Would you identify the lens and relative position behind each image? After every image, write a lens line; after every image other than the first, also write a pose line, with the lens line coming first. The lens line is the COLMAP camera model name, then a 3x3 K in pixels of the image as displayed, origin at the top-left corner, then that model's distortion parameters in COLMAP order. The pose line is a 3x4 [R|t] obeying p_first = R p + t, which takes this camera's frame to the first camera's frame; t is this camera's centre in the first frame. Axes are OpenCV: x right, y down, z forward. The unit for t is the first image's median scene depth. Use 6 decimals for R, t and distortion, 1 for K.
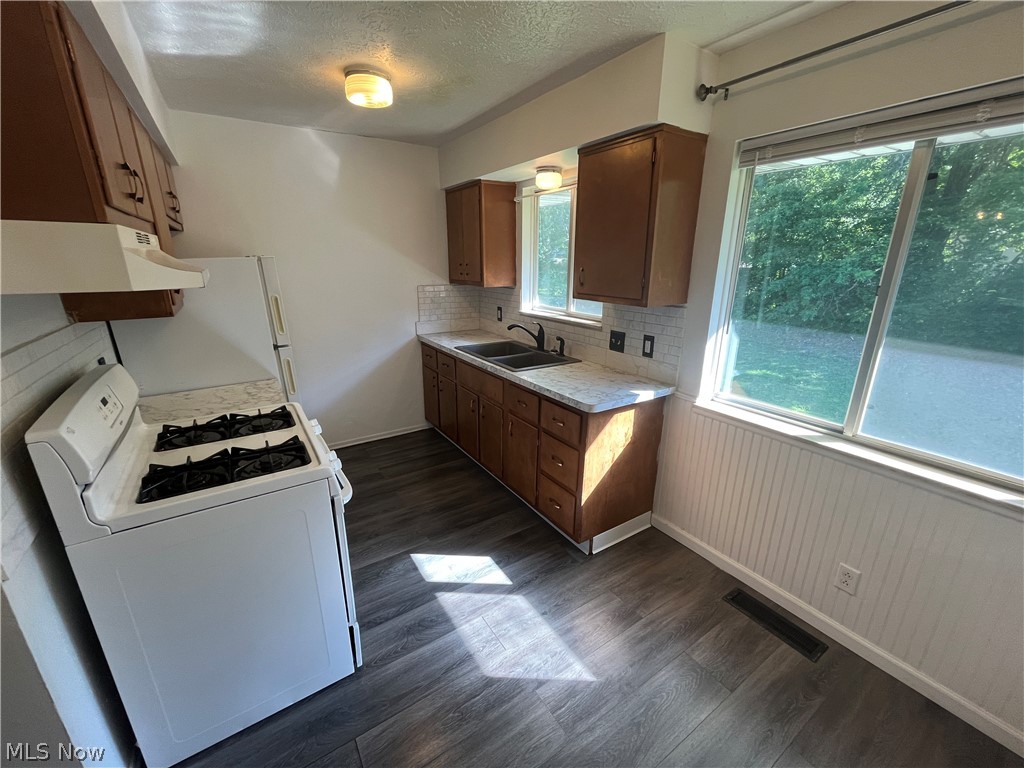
lens RADIAL K [[414.9, 0, 511.1], [0, 414.9, 386.6], [0, 0, 1]] dist [0.001914, 0.000540]
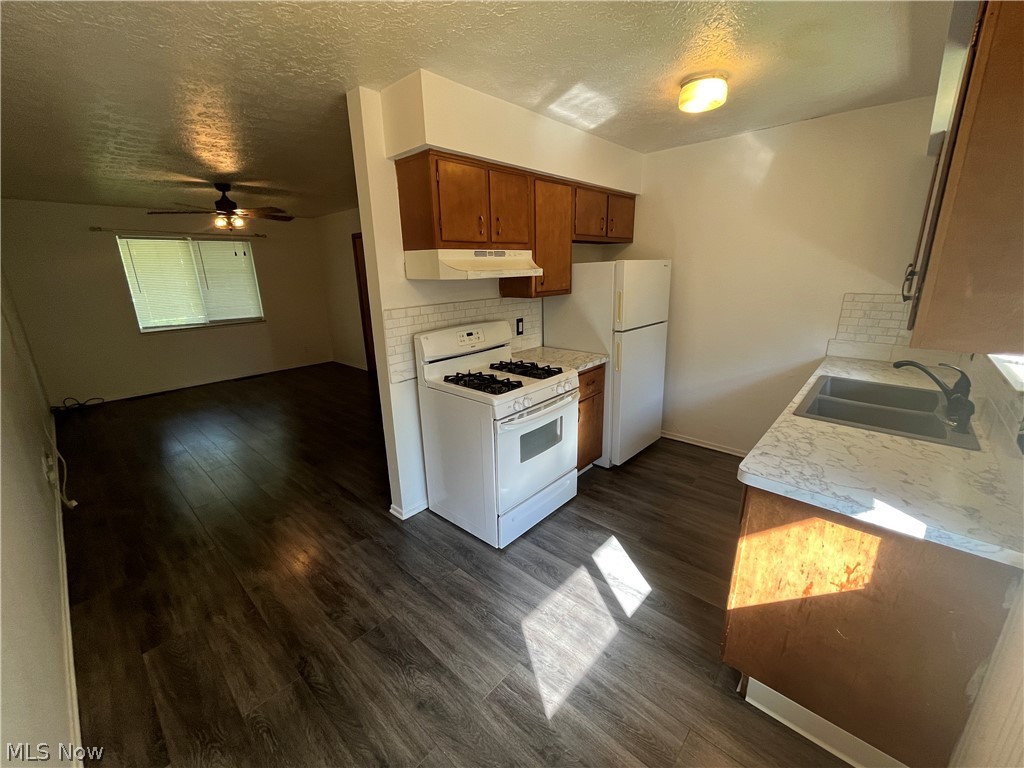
lens RADIAL K [[414.9, 0, 514.7], [0, 414.9, 388.2], [0, 0, 1]] dist [0.001914, 0.000540]
pose [[0.256731, 0.266126, -0.929121, 0.703206], [-0.269485, 0.942927, 0.195618, -0.116297], [0.928152, 0.200163, 0.313796, 0.415997]]
